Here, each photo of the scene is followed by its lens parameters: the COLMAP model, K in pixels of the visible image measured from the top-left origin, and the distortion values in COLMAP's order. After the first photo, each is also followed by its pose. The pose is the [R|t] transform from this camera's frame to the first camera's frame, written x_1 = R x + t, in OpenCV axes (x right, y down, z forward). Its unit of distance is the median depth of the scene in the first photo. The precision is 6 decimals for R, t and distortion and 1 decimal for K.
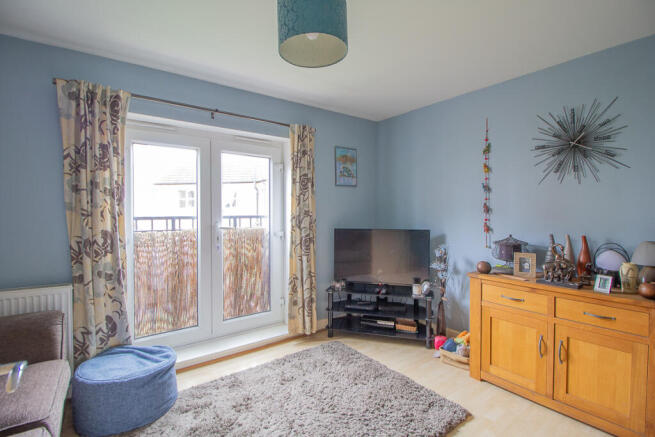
lens RADIAL K [[309.7, 0, 320.2], [0, 309.7, 219.1], [0, 0, 1]] dist [0.001968, -0.000714]
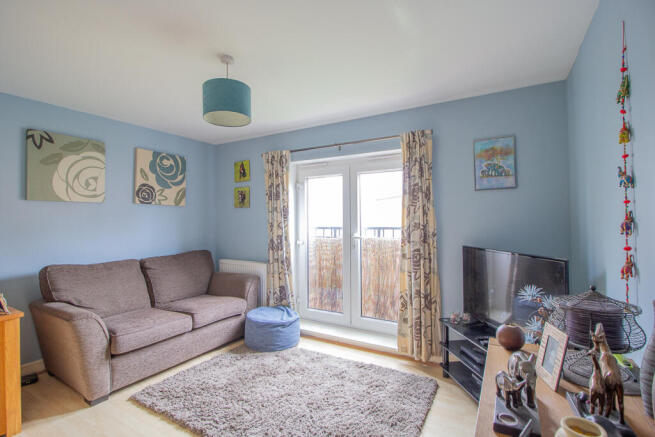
lens RADIAL K [[309.7, 0, 320.2], [0, 309.7, 219.1], [0, 0, 1]] dist [0.001968, -0.000714]
pose [[0.397796, -0.003281, -0.917468, 0.736975], [-0.012715, 0.999878, -0.009088, -0.029476], [0.917386, 0.015281, 0.397706, 0.406117]]
